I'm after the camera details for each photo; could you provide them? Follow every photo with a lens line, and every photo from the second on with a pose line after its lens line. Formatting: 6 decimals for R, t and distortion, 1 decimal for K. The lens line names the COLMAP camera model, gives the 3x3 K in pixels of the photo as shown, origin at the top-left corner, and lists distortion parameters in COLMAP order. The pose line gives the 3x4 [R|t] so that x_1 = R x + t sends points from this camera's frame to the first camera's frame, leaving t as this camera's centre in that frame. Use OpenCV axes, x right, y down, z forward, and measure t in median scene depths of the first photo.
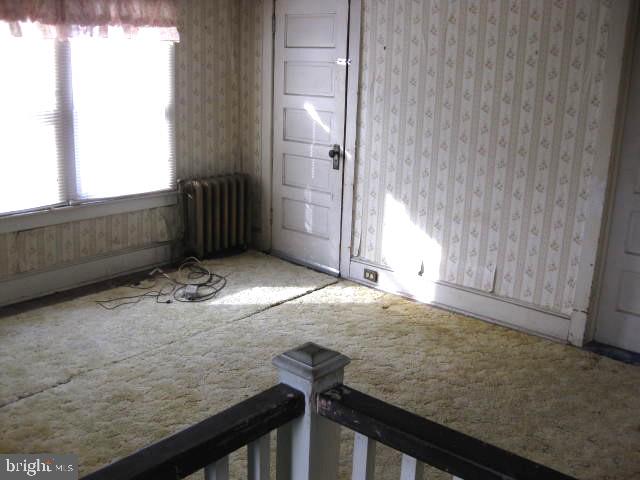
lens RADIAL K [[653.3, 0, 316.4], [0, 653.3, 241.2], [0, 0, 1]] dist [-0.191165, 0.138295]
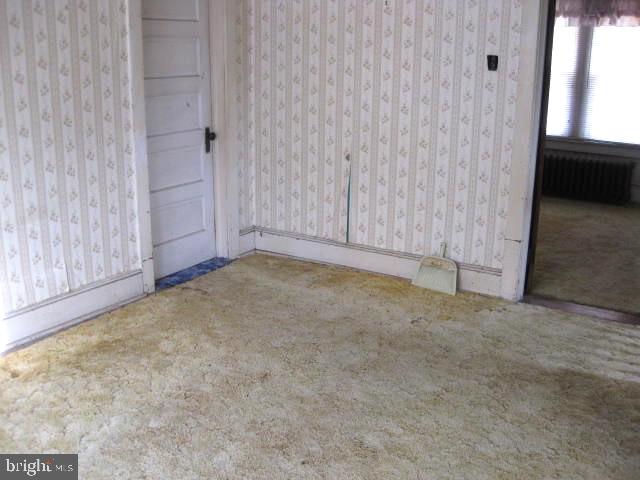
lens RADIAL K [[653.3, 0, 316.4], [0, 653.3, 241.2], [0, 0, 1]] dist [-0.191165, 0.138295]
pose [[-0.129840, -0.310497, 0.941665, -0.574274], [0.241944, 0.911076, 0.333771, -0.192237], [-0.961564, 0.271167, -0.043171, 0.731073]]
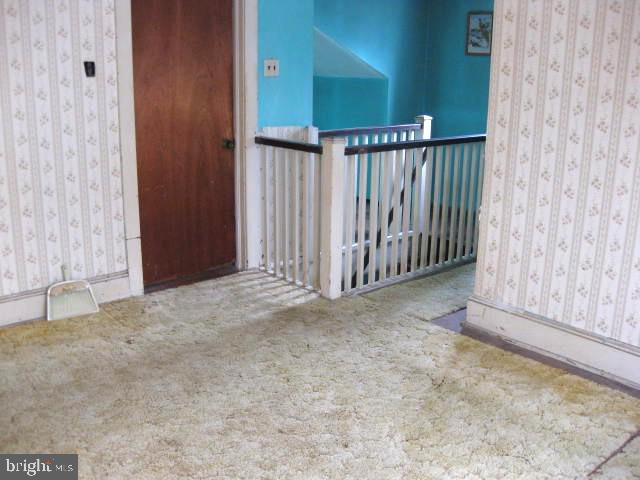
lens RADIAL K [[653.3, 0, 316.4], [0, 653.3, 241.2], [0, 0, 1]] dist [-0.191165, 0.138295]
pose [[-0.986951, -0.089468, 0.133878, -0.121387], [-0.009986, 0.863836, 0.503675, -0.303280], [-0.160711, 0.495765, -0.853457, 1.214377]]
